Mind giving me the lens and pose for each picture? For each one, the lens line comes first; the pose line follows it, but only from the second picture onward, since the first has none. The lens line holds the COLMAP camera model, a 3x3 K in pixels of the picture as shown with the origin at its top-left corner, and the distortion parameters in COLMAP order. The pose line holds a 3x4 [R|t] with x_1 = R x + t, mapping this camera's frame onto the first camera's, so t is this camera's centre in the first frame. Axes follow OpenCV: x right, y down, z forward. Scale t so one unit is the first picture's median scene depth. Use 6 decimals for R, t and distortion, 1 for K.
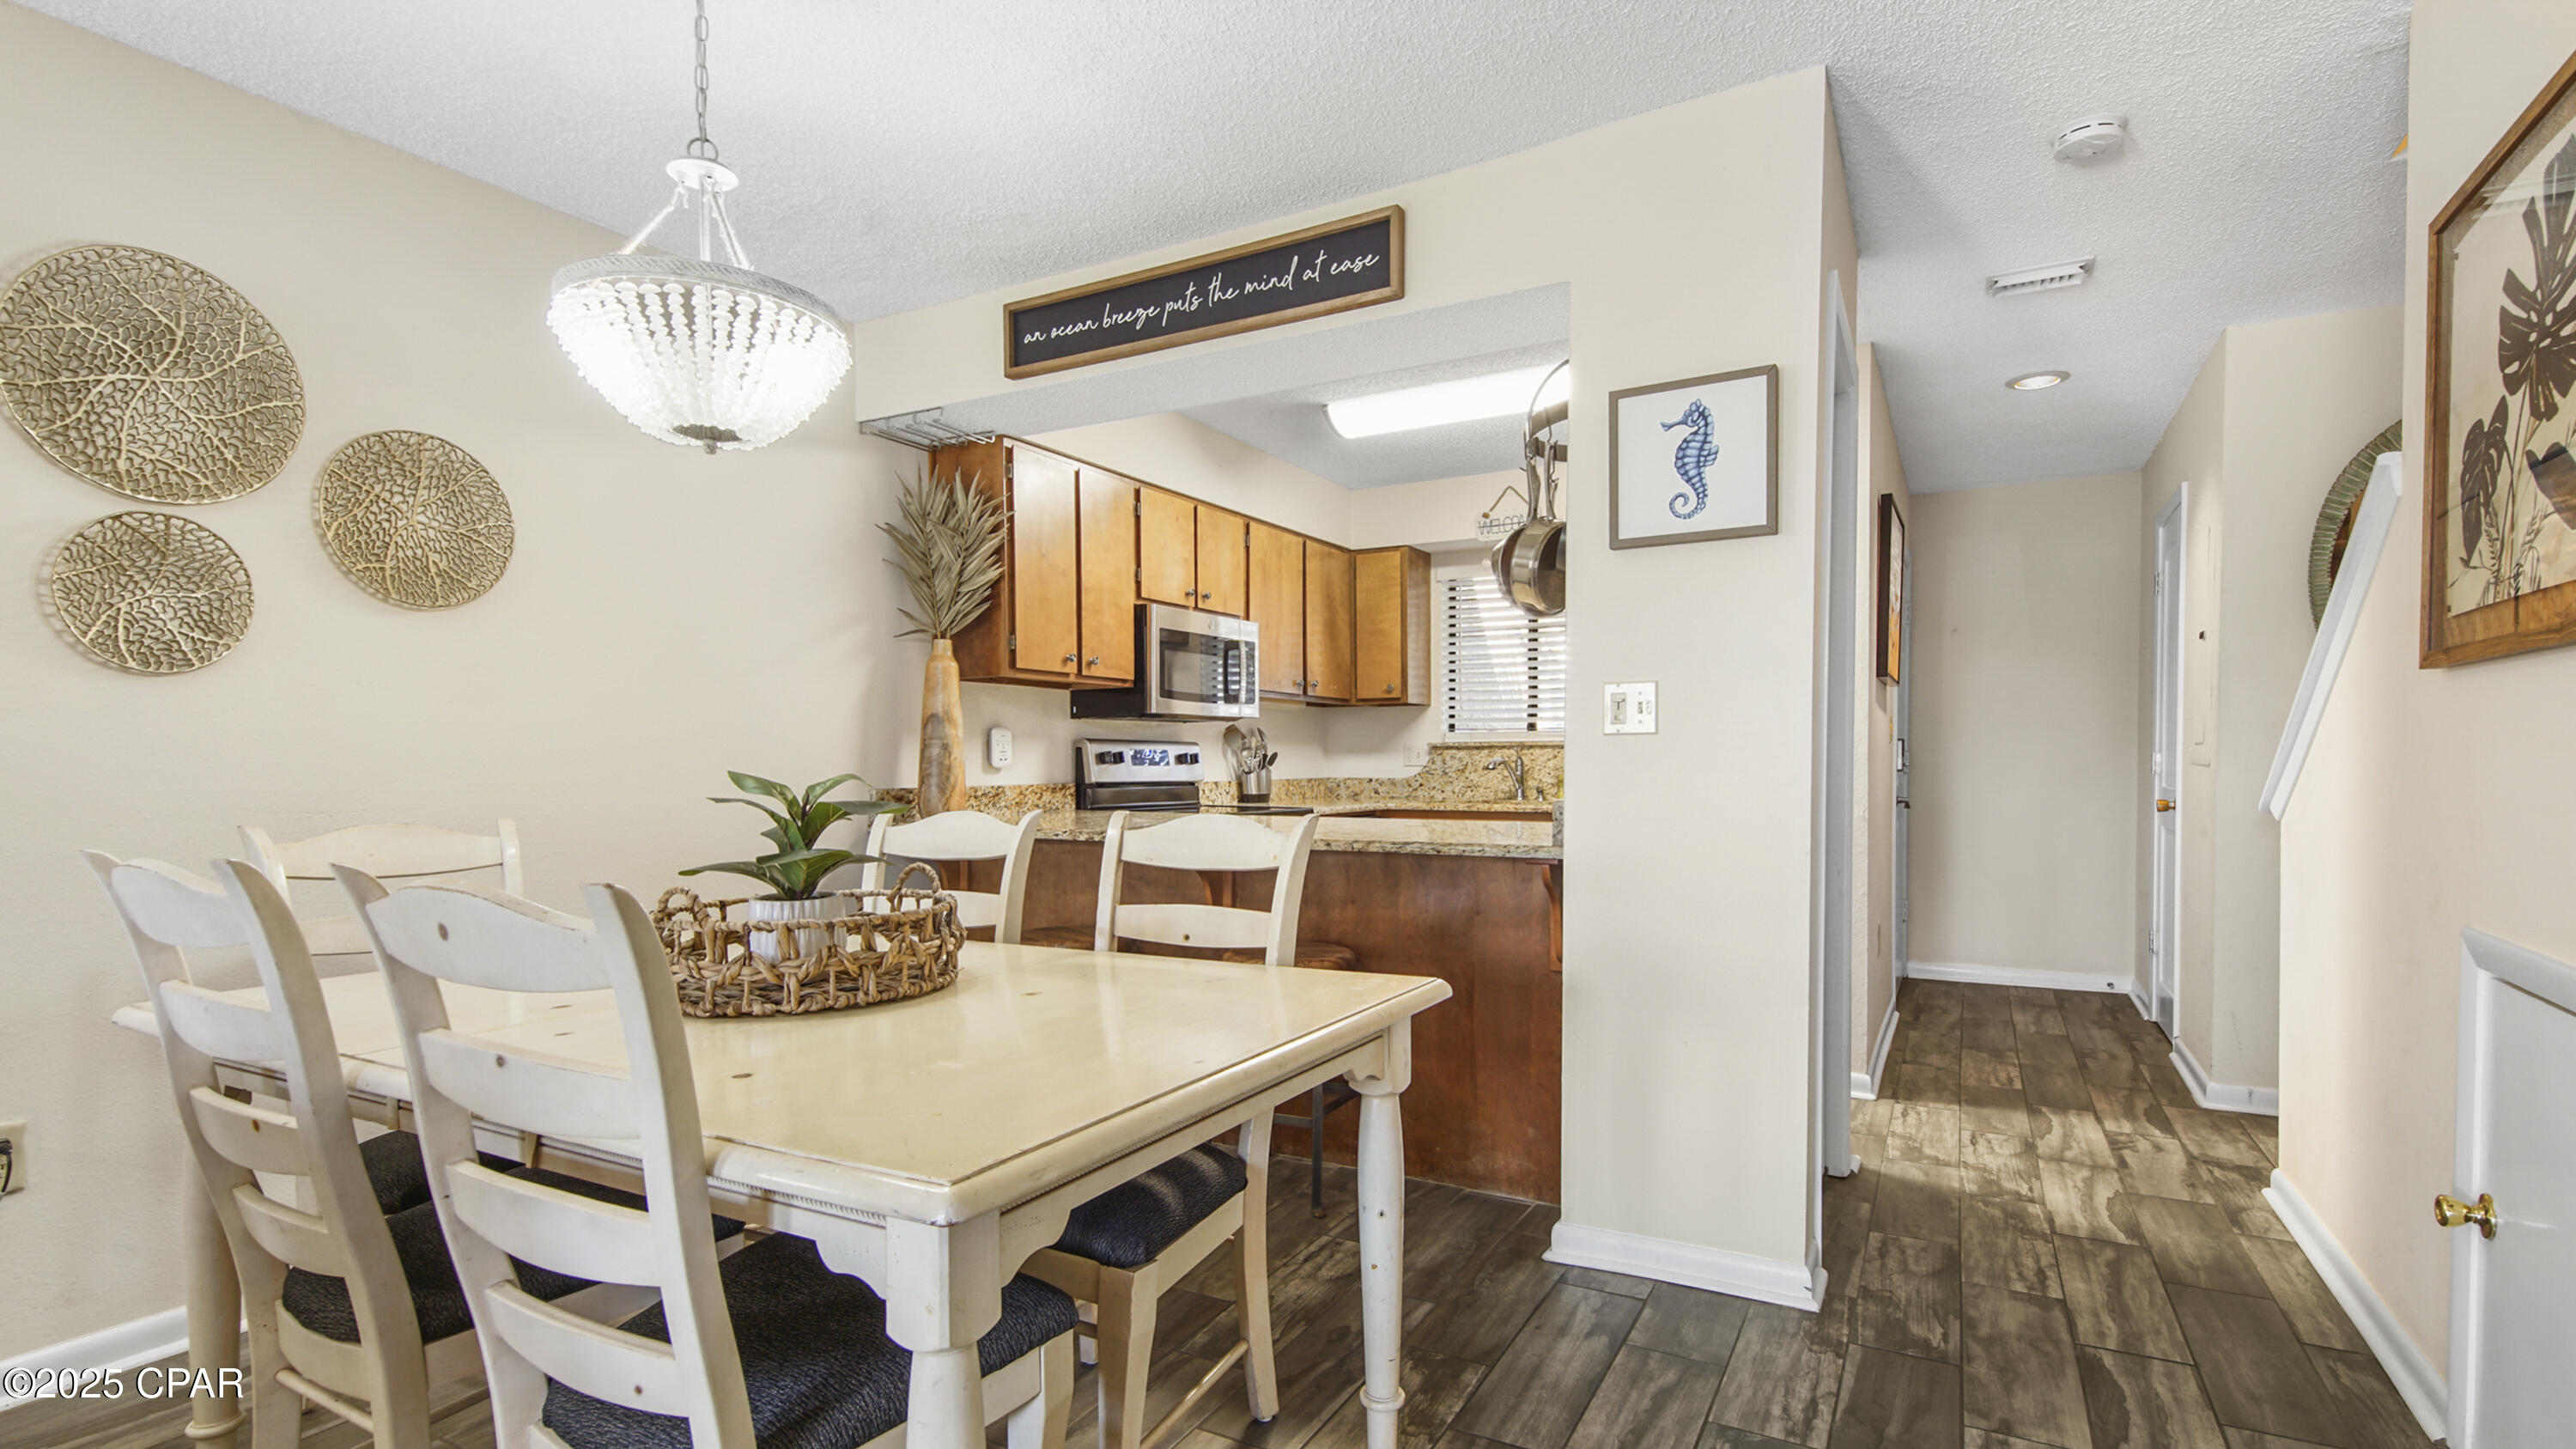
lens RADIAL K [[1200.5, 0, 1315.4], [0, 1200.5, 782.0], [0, 0, 1]] dist [0.030196, -0.000187]
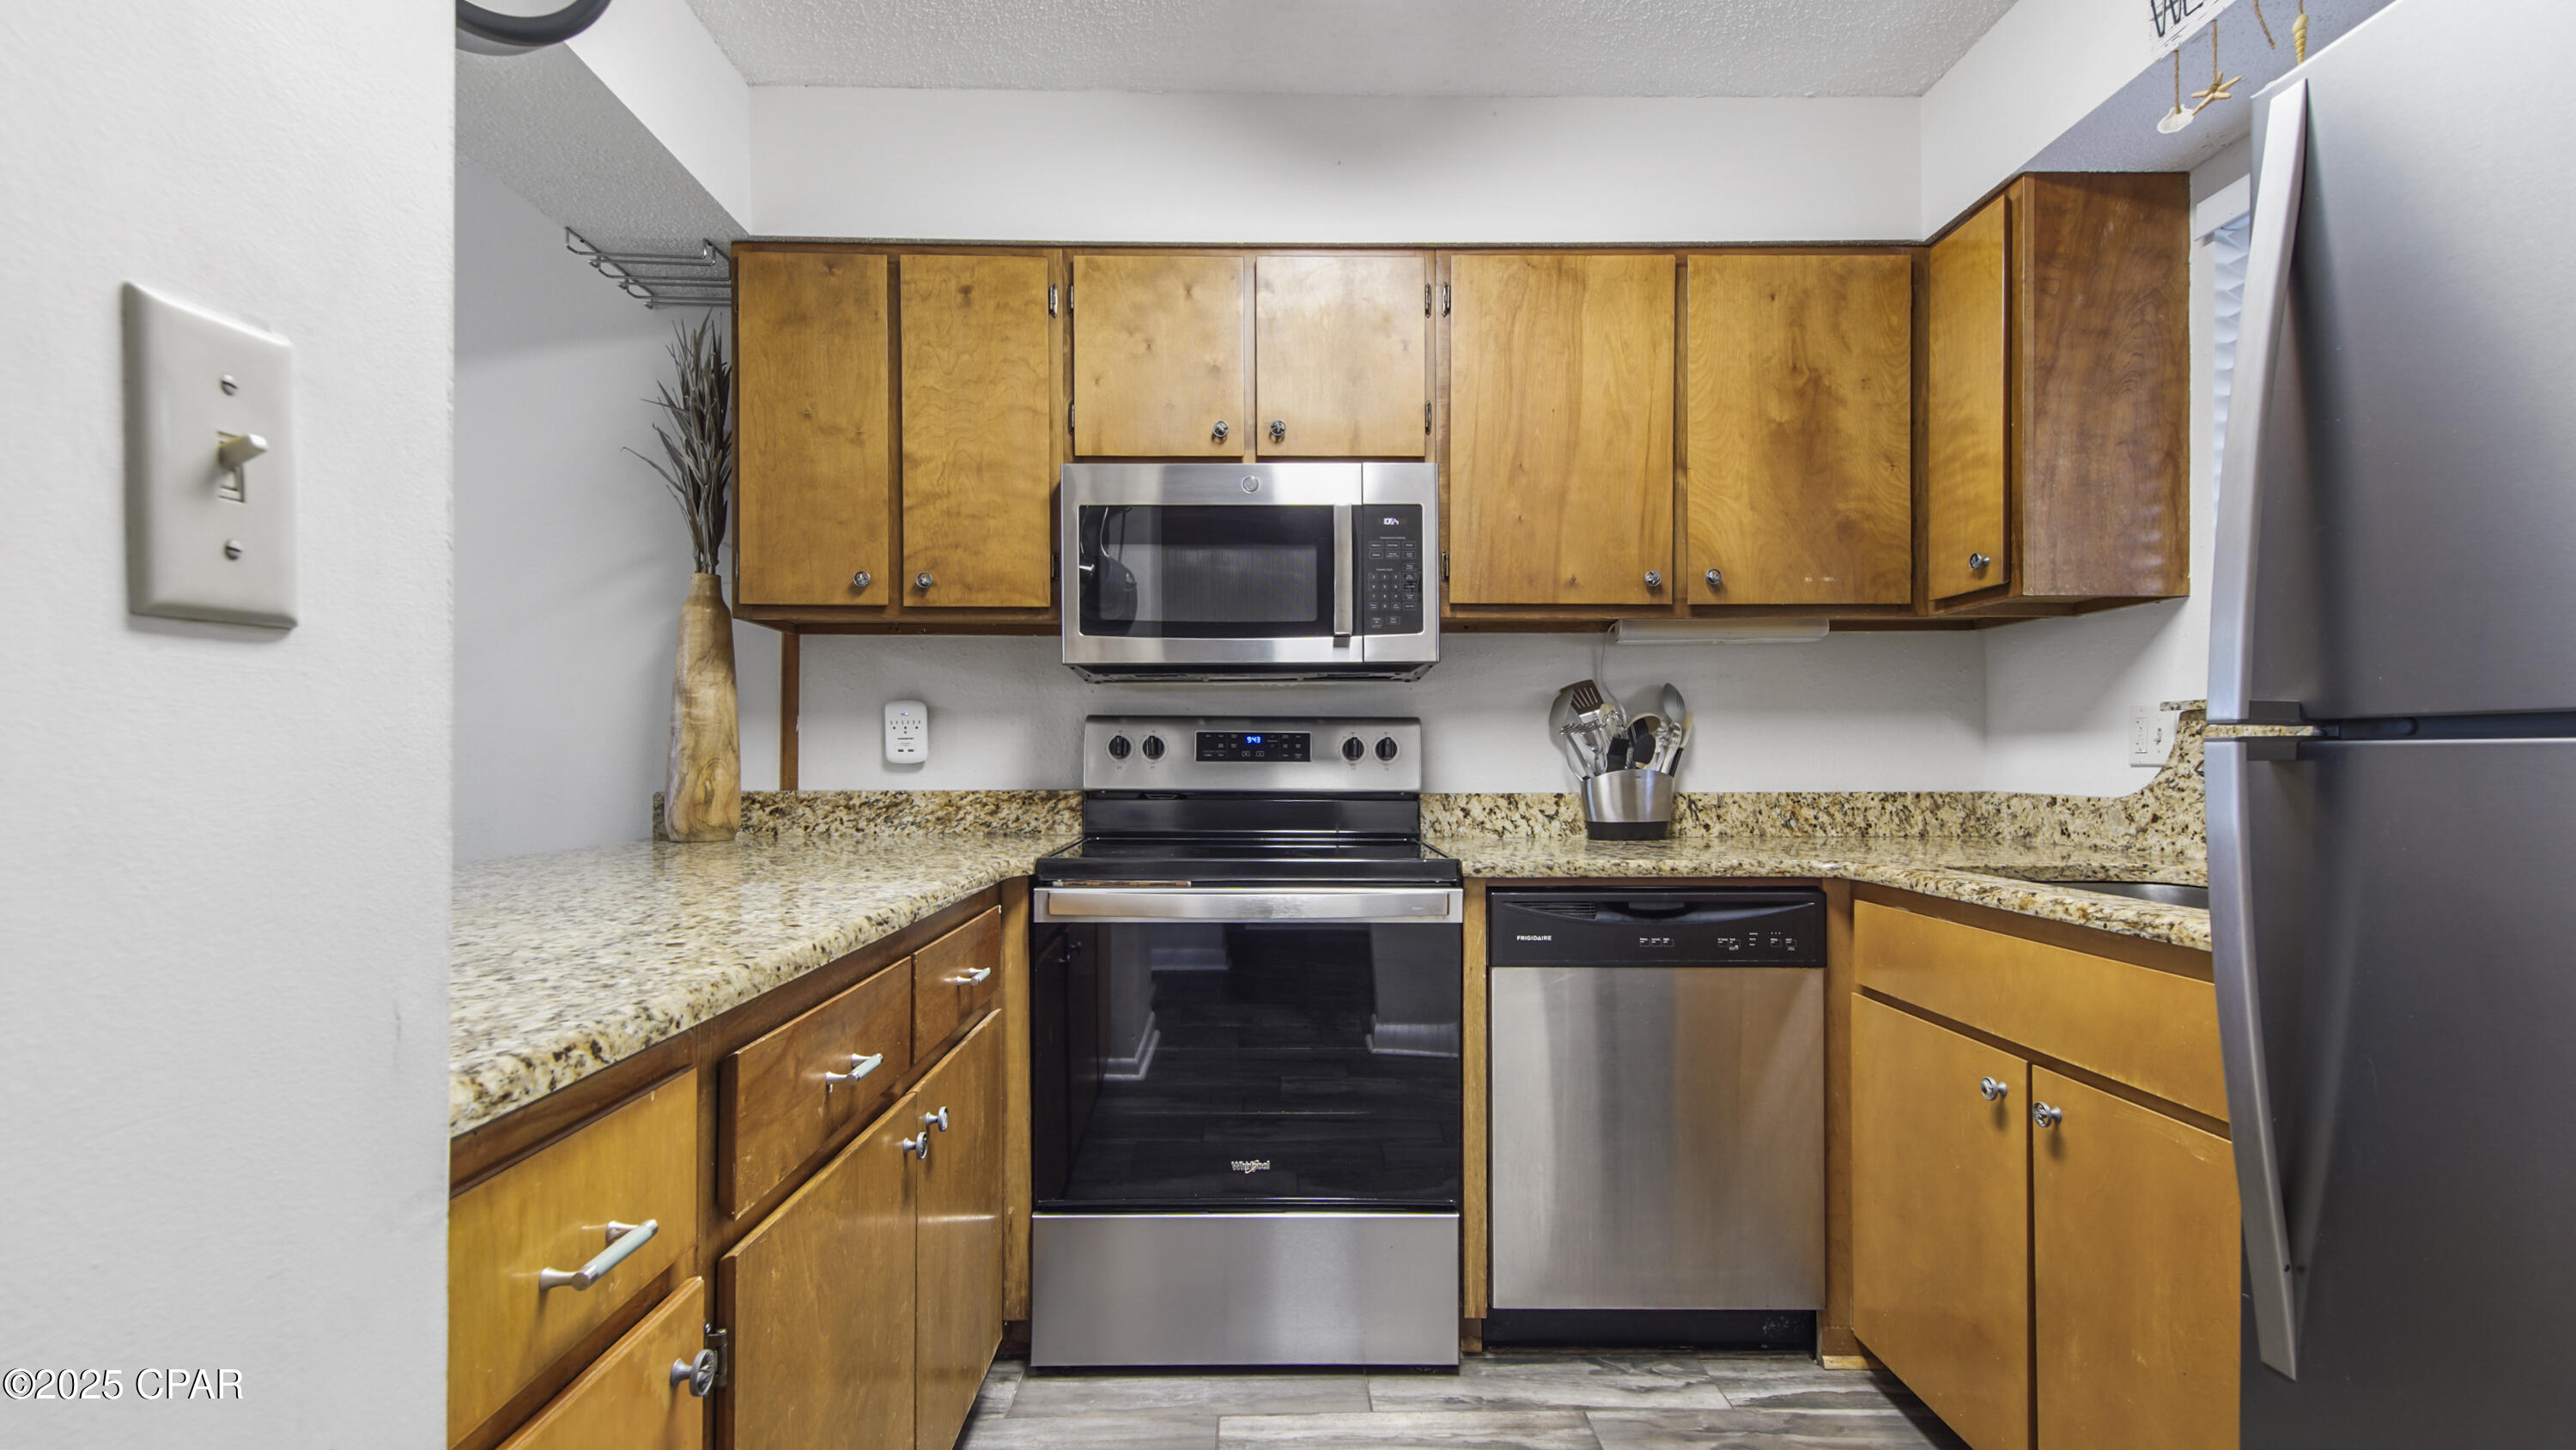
lens RADIAL K [[1258.6, 0, 1350.7], [0, 1258.6, 738.8], [0, 0, 1]] dist [0.033621, -0.000324]
pose [[0.489077, -0.013032, -0.872143, 0.410262], [-0.015205, 0.999609, -0.023463, -0.011825], [0.872108, 0.024736, 0.488688, 0.806228]]
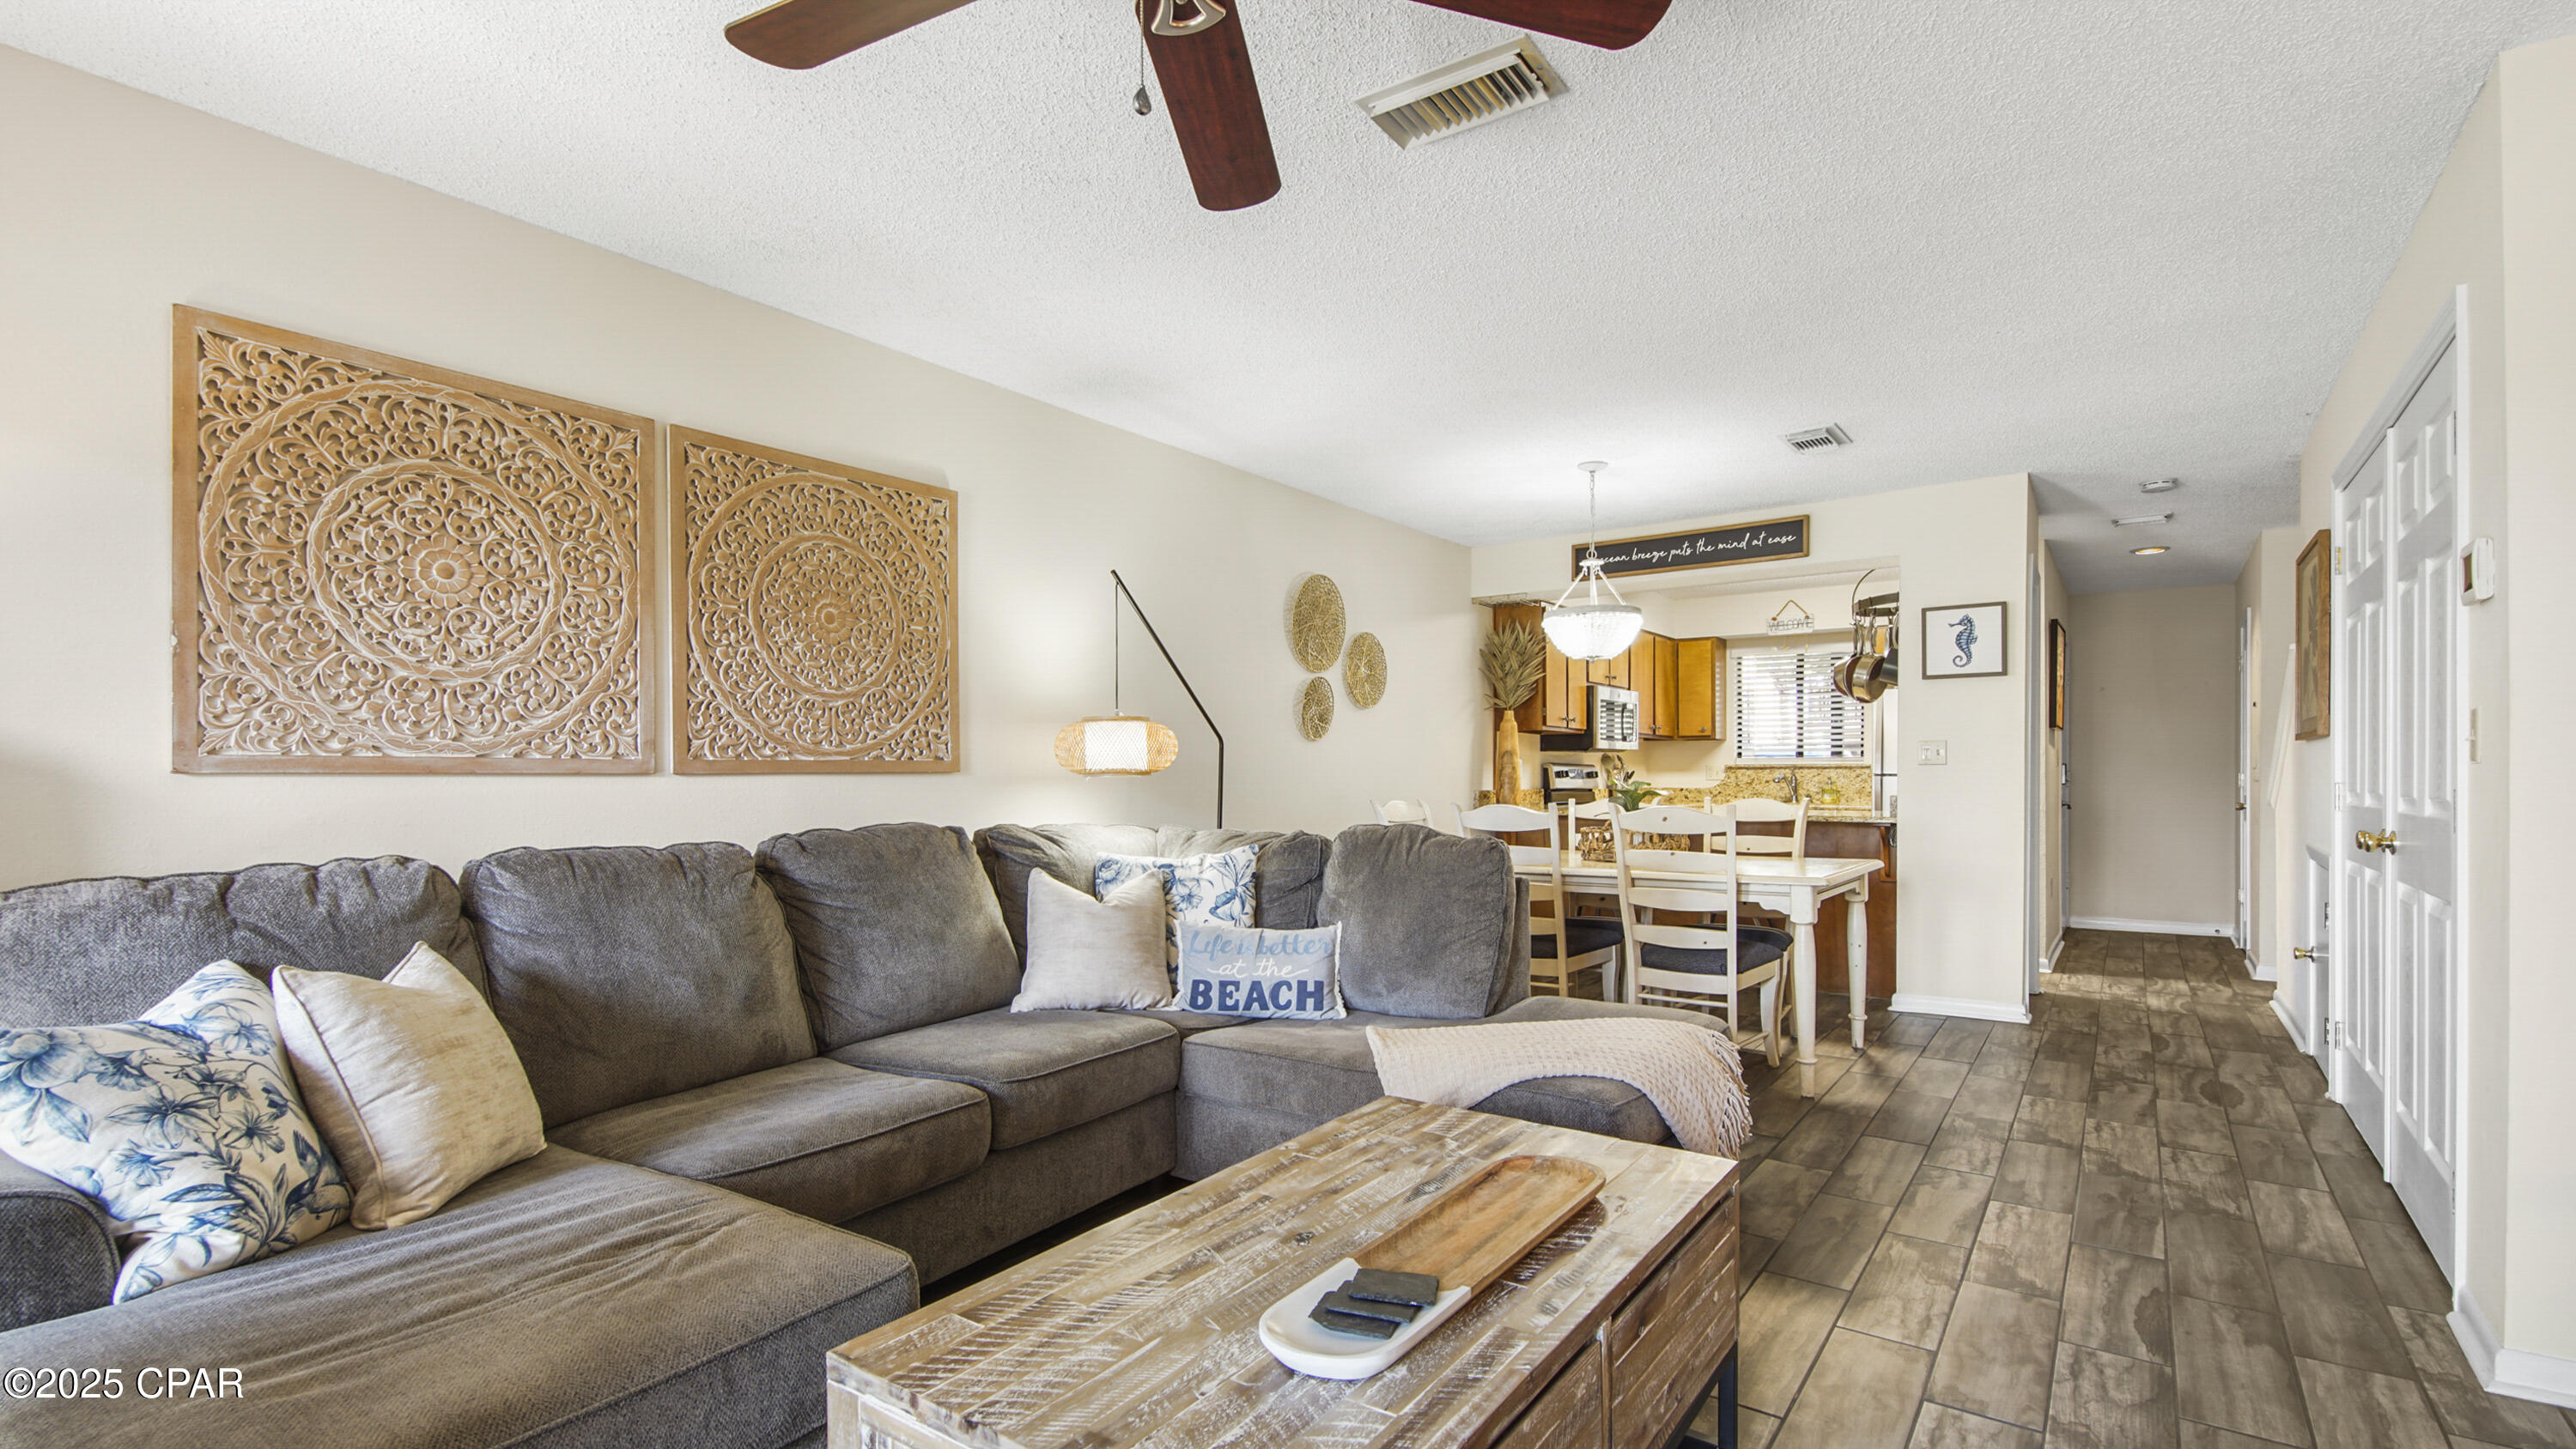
lens RADIAL K [[1156.2, 0, 1278.7], [0, 1156.2, 772.2], [0, 0, 1]] dist [0.000186, 0.000081]
pose [[0.989891, 0.004176, -0.141769, -0.339780], [-0.007144, 0.999766, -0.020433, 0.013592], [0.141651, 0.021239, 0.989689, -0.684662]]
